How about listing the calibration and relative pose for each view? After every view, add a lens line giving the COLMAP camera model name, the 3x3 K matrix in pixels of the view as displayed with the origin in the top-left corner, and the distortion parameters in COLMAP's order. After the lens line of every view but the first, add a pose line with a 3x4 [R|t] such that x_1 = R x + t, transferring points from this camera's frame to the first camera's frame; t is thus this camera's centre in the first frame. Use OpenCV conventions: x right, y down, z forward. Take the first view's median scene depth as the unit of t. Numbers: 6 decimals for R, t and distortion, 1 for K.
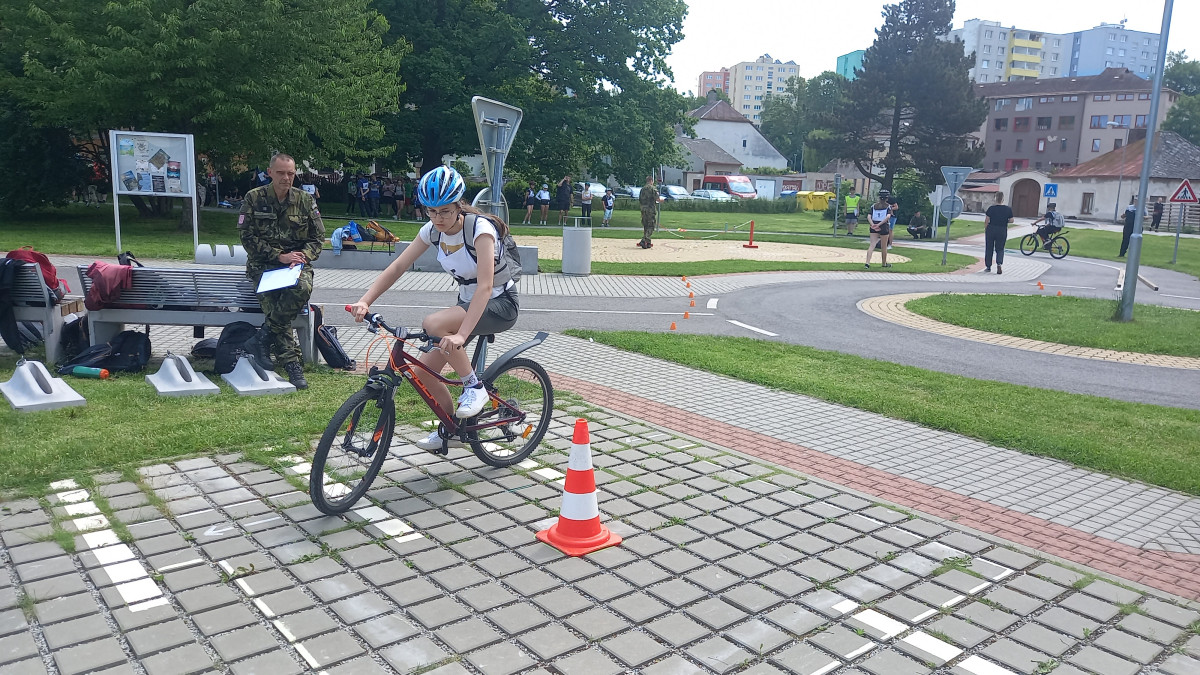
lens RADIAL K [[866.9, 0, 608.7], [0, 866.9, 333.8], [0, 0, 1]] dist [0.035326, -0.033174]
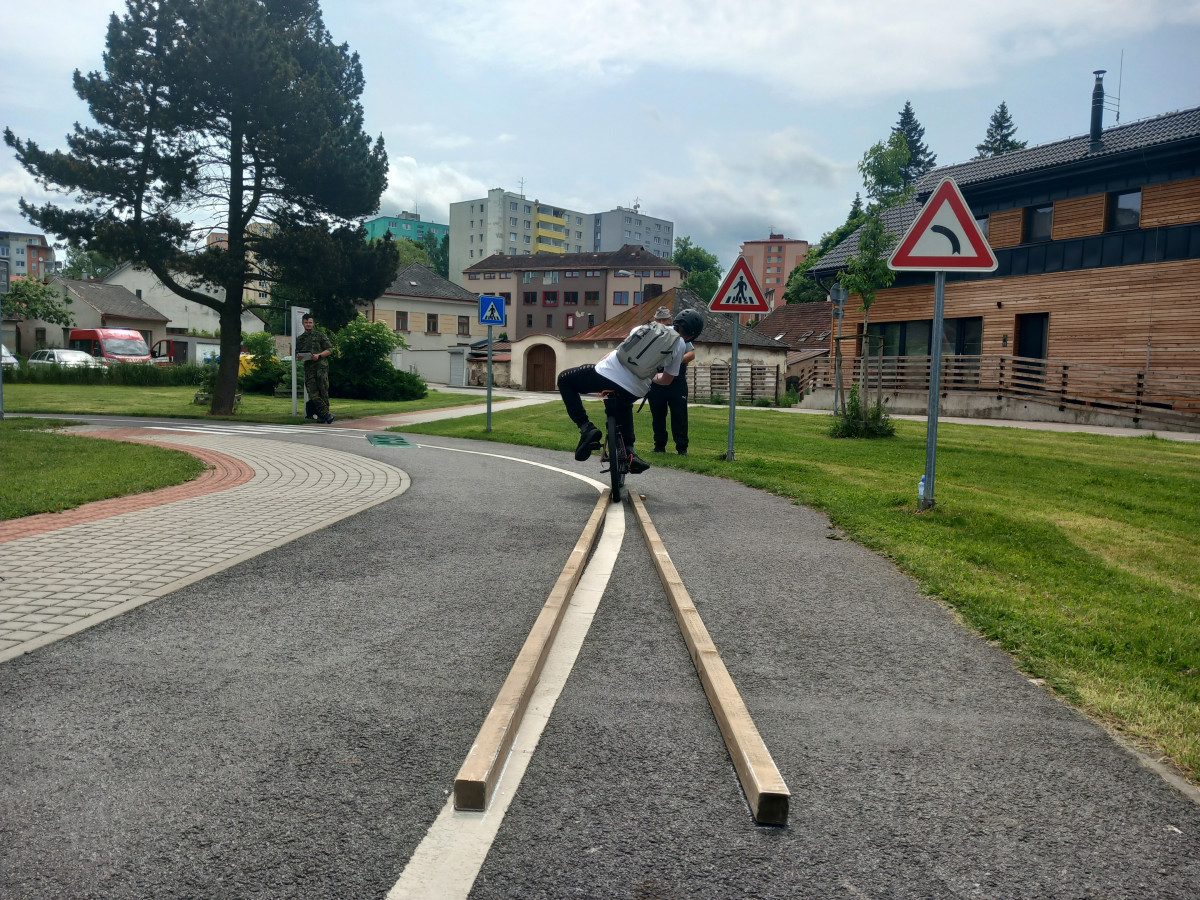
lens RADIAL K [[932.9, 0, 595.1], [0, 932.9, 459.0], [0, 0, 1]] dist [-0.002795, -0.002760]
pose [[0.893227, -0.043350, 0.447512, 0.247139], [0.075658, 0.995640, -0.054566, -0.038845], [-0.443195, 0.082598, 0.892612, 0.400638]]
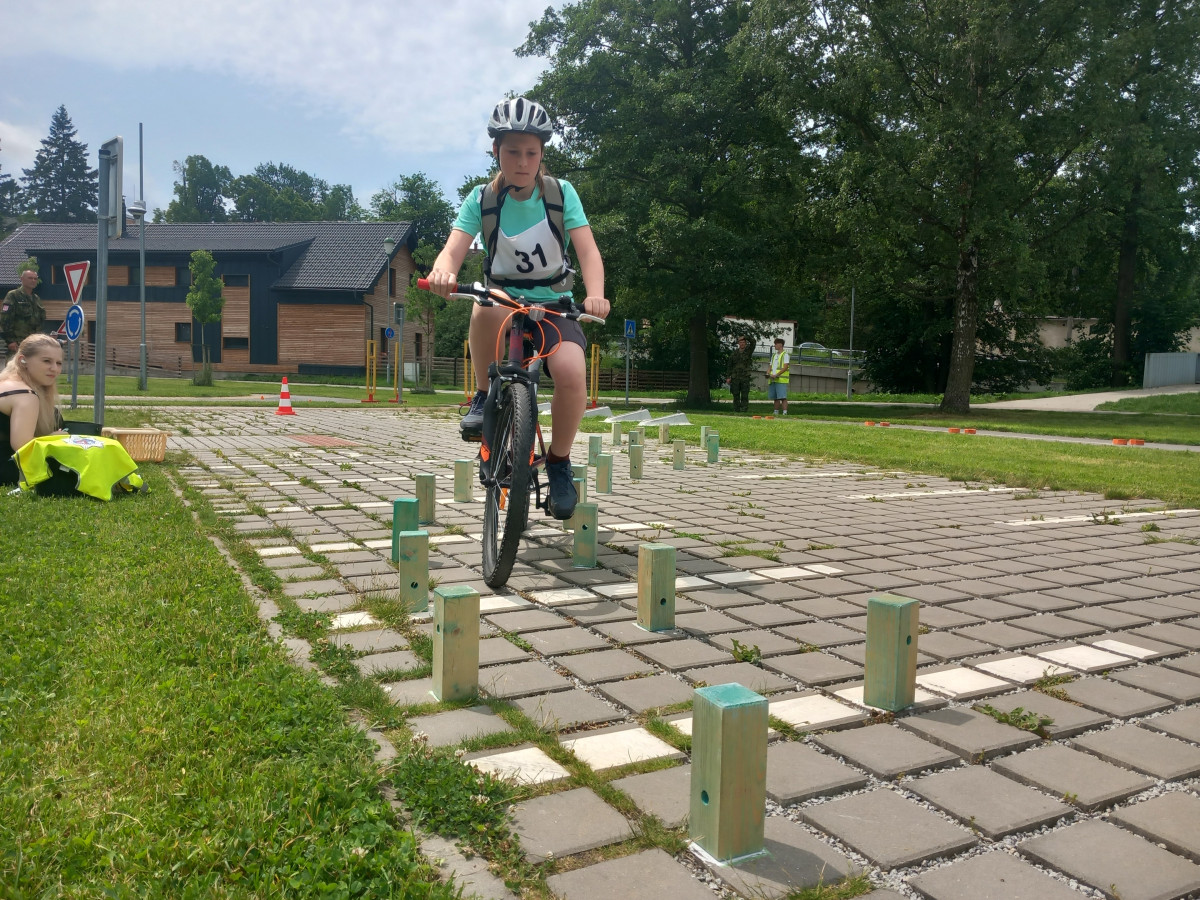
lens RADIAL K [[932.9, 0, 599.1], [0, 932.9, 449.9], [0, 0, 1]] dist [-0.002795, -0.002760]
pose [[0.187958, -0.103071, 0.976754, -0.359388], [0.144976, 0.986496, 0.076201, 0.029011], [-0.971418, 0.127284, 0.200362, -0.096193]]
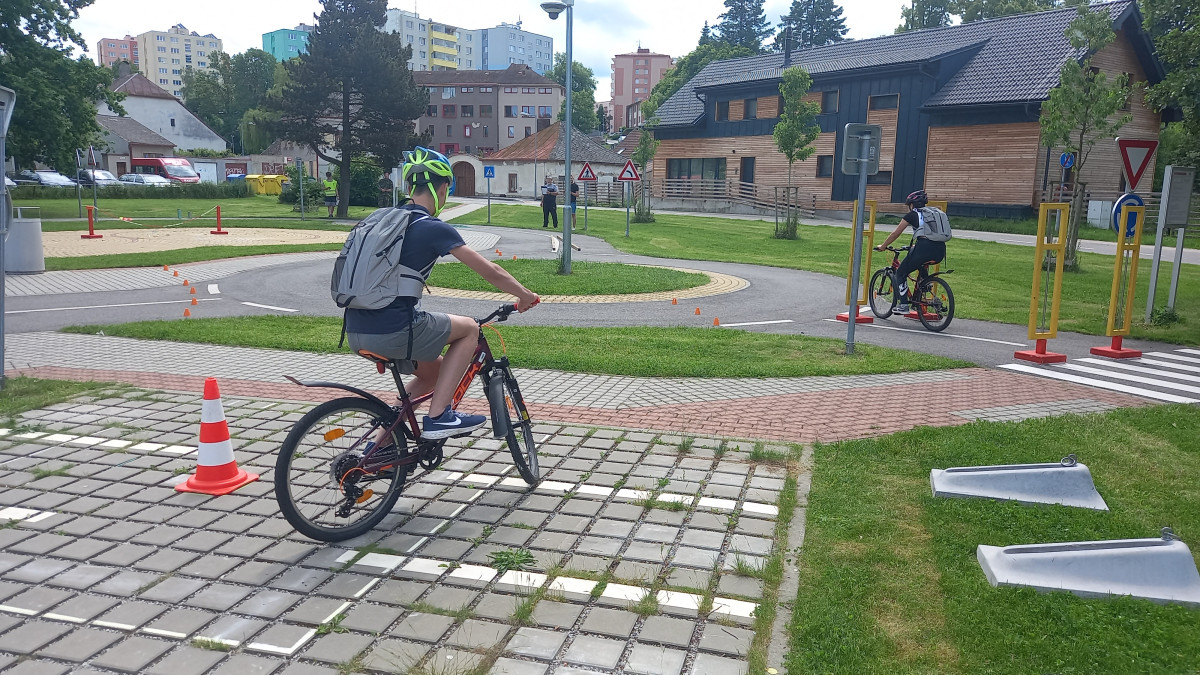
lens RADIAL K [[866.9, 0, 612.3], [0, 866.9, 332.9], [0, 0, 1]] dist [0.035326, -0.033174]
pose [[0.817276, -0.116352, 0.564378, -0.025140], [0.105952, 0.993047, 0.051298, 0.003897], [-0.566423, 0.017872, 0.823921, -0.025771]]
